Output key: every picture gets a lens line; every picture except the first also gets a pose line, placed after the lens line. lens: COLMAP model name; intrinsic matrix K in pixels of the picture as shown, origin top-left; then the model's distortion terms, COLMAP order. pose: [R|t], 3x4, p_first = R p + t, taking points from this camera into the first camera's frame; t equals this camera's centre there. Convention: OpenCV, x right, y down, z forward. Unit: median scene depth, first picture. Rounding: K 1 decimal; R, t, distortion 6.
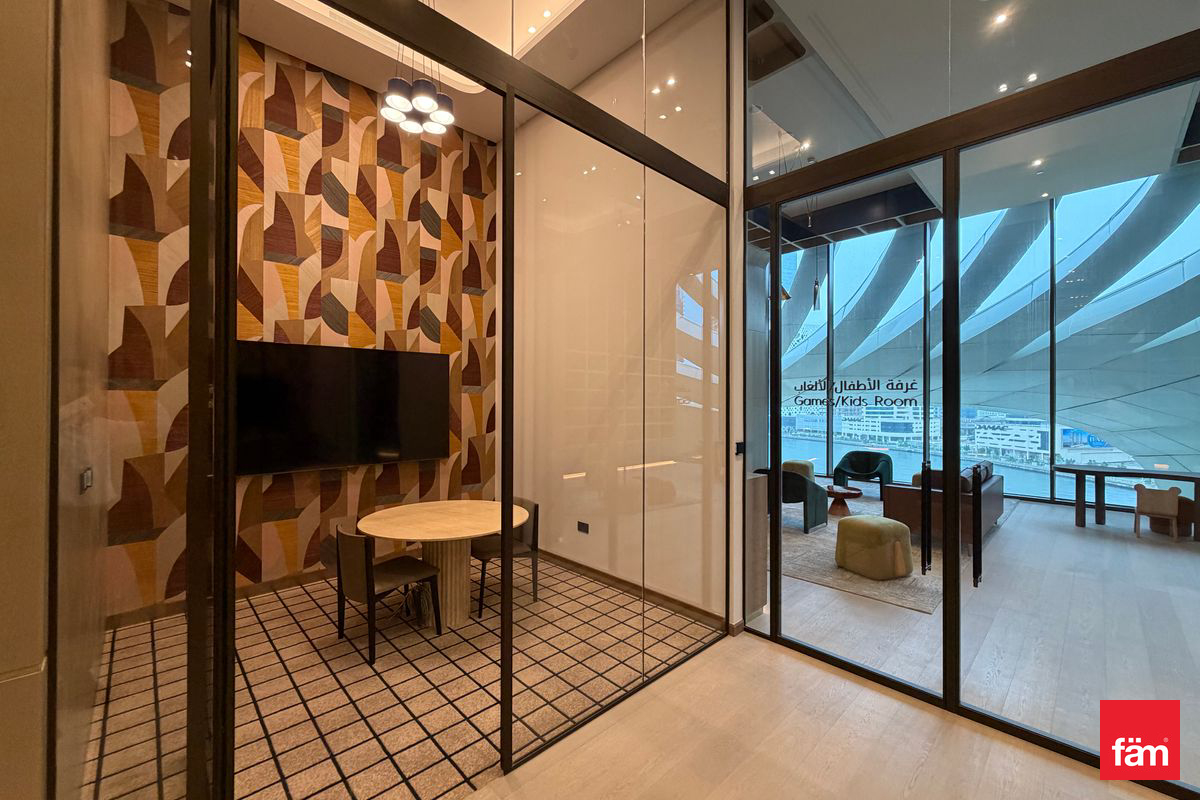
lens RADIAL K [[480.1, 0, 600.0], [0, 480.1, 400.0], [0, 0, 1]] dist [-0.000017, 0.000310]
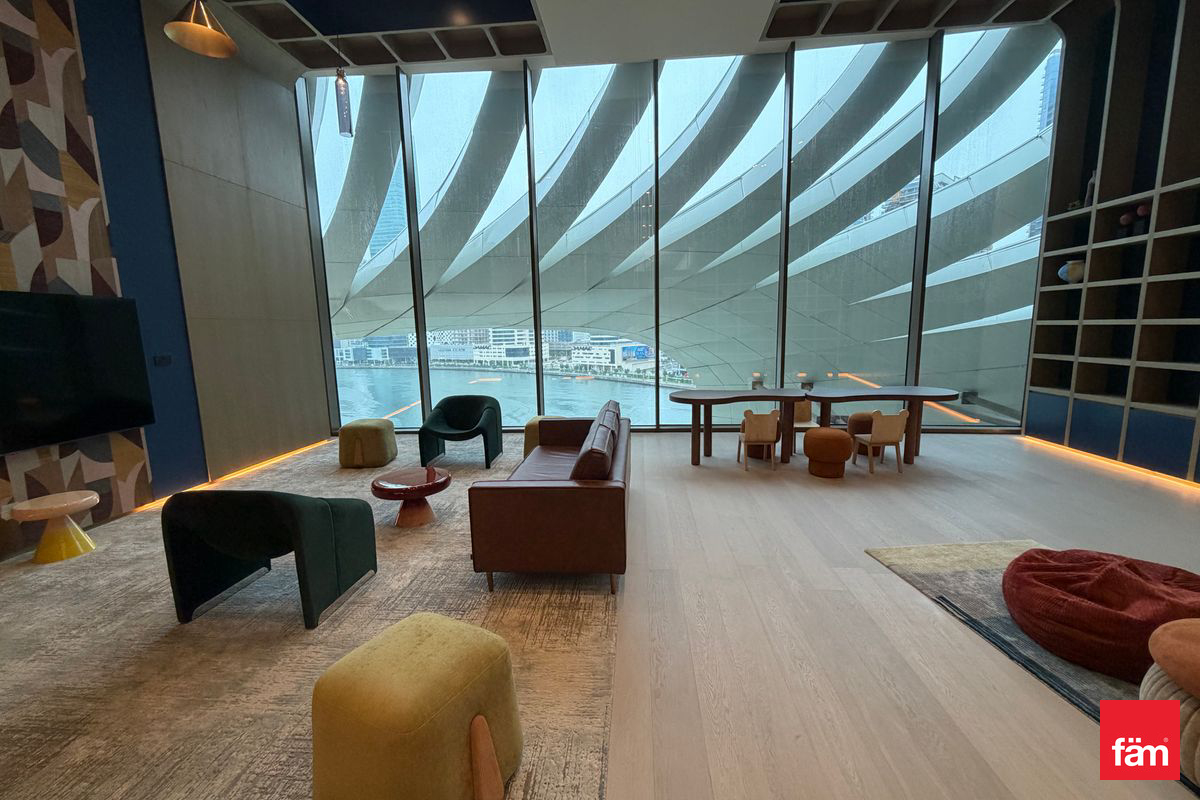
lens RADIAL K [[480.1, 0, 600.0], [0, 480.1, 400.0], [0, 0, 1]] dist [-0.000017, 0.000310]
pose [[0.748678, -0.119571, 0.652062, 0.251175], [0.025613, 0.988082, 0.151781, 0.013678], [-0.662439, -0.096934, 0.742818, 0.371403]]
